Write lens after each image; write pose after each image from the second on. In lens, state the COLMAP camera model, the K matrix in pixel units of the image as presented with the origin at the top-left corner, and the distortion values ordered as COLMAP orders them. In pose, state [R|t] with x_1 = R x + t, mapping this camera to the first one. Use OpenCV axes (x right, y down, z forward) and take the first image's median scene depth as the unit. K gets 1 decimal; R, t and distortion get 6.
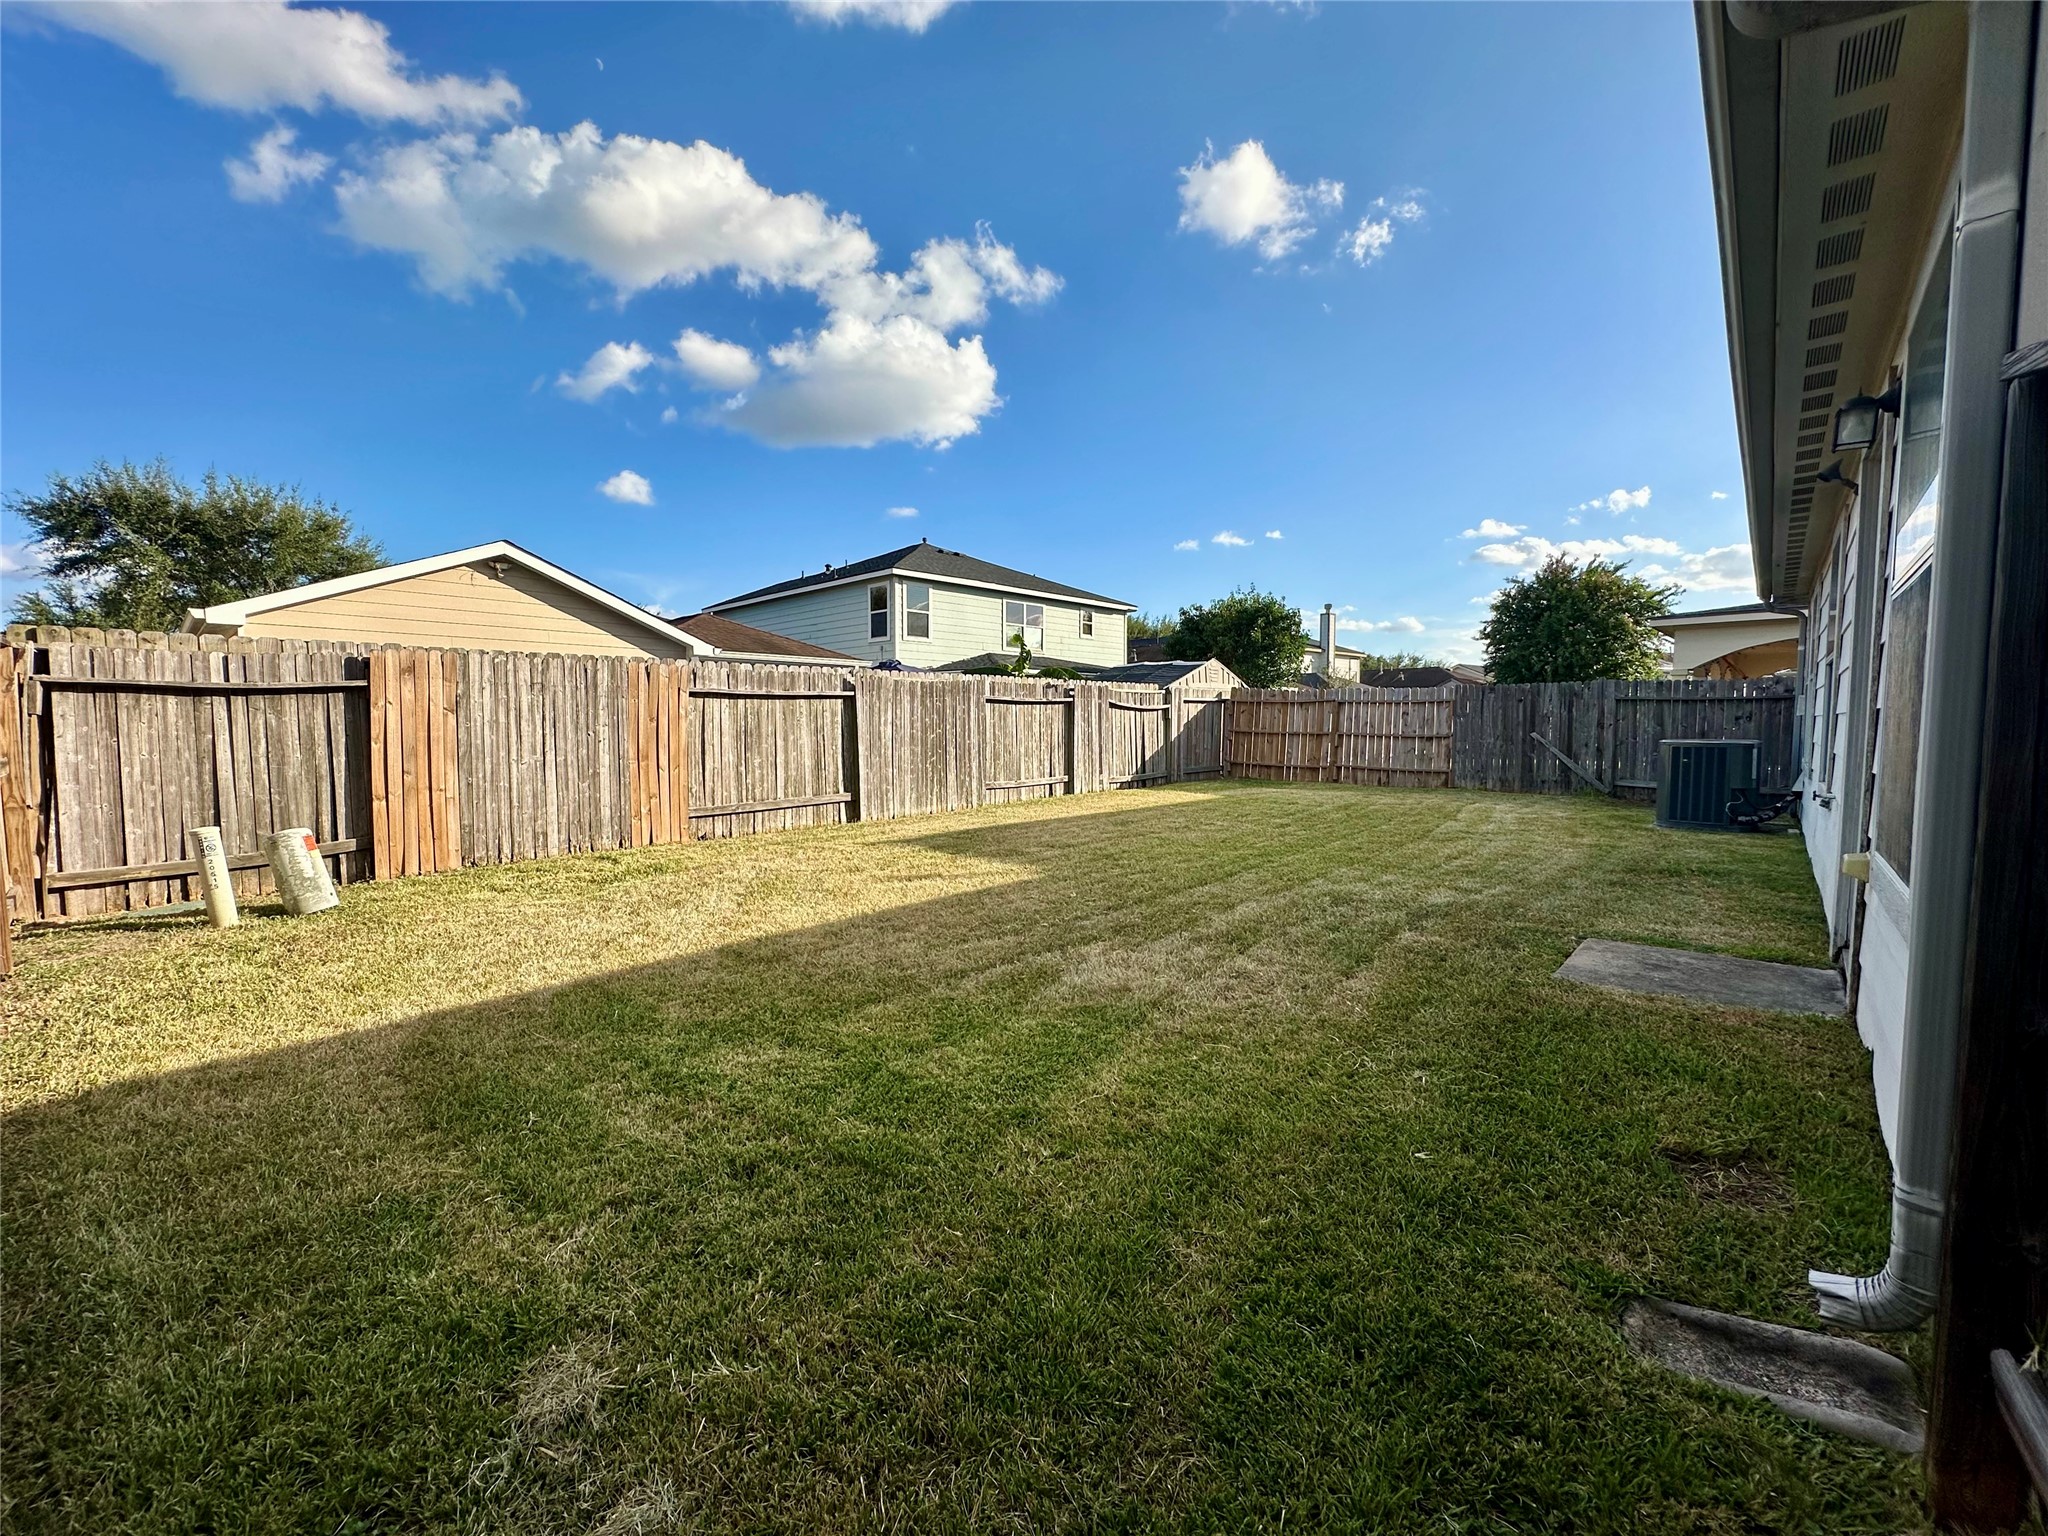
lens RADIAL K [[819.3, 0, 1030.4], [0, 819.3, 774.0], [0, 0, 1]] dist [-0.001434, 0.000757]
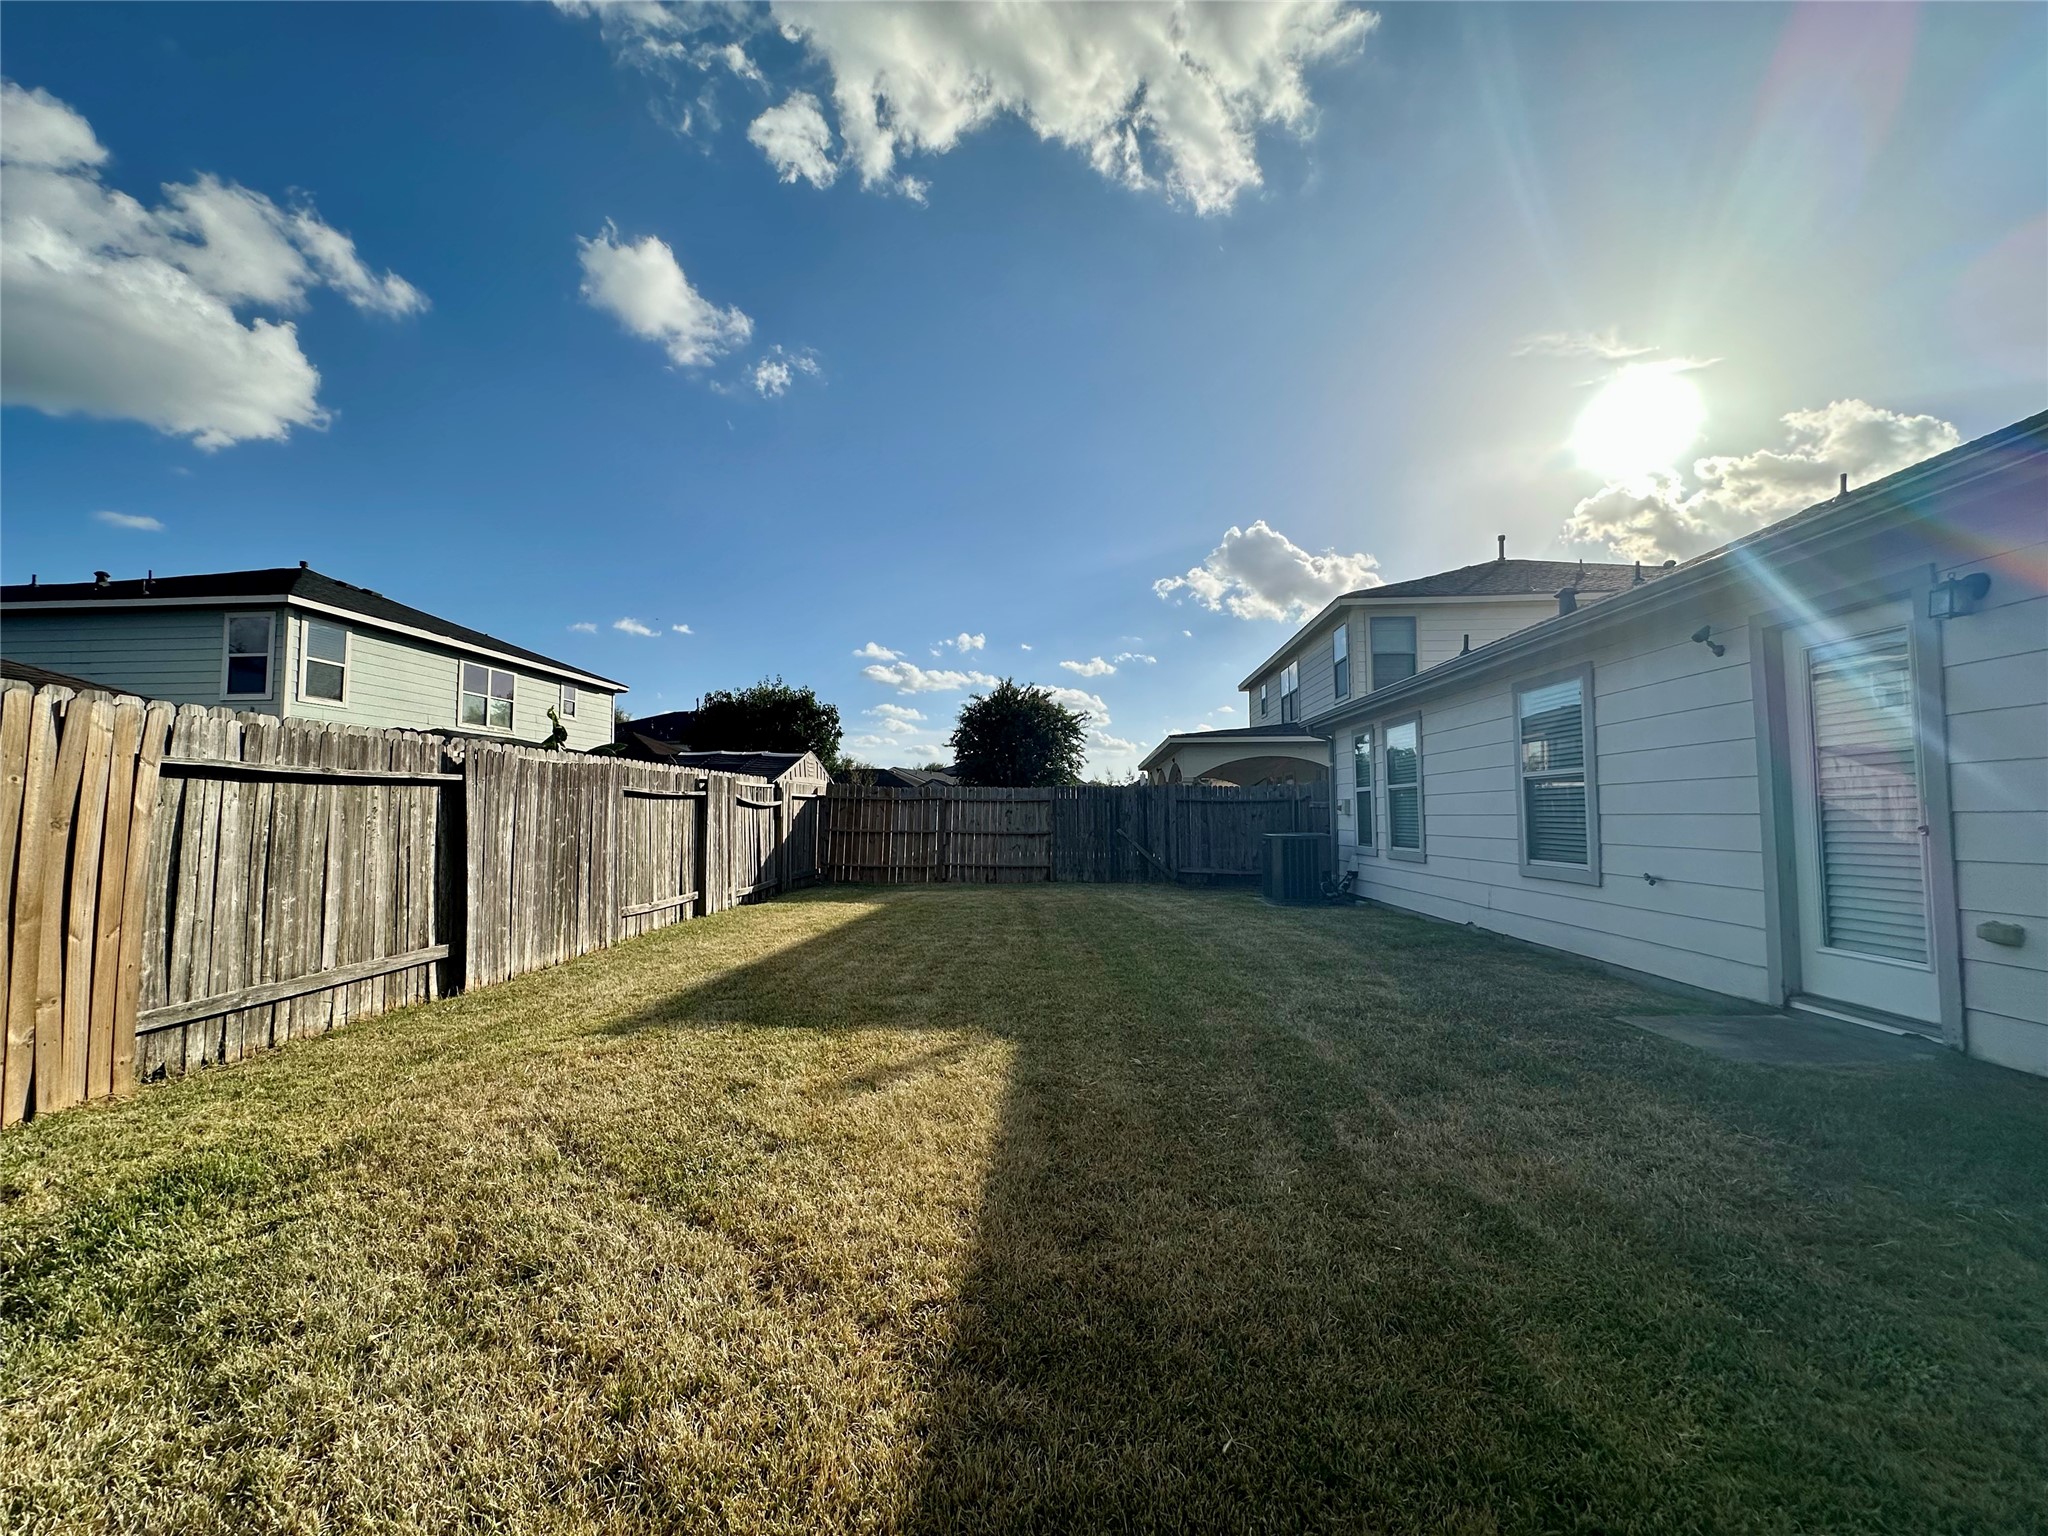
lens RADIAL K [[819.3, 0, 1026.5], [0, 819.3, 783.0], [0, 0, 1]] dist [-0.001434, 0.000757]
pose [[0.771957, 0.023808, 0.635229, -0.185969], [0.044939, 0.994754, -0.091894, -0.013404], [-0.634084, 0.099485, 0.766838, 0.181691]]
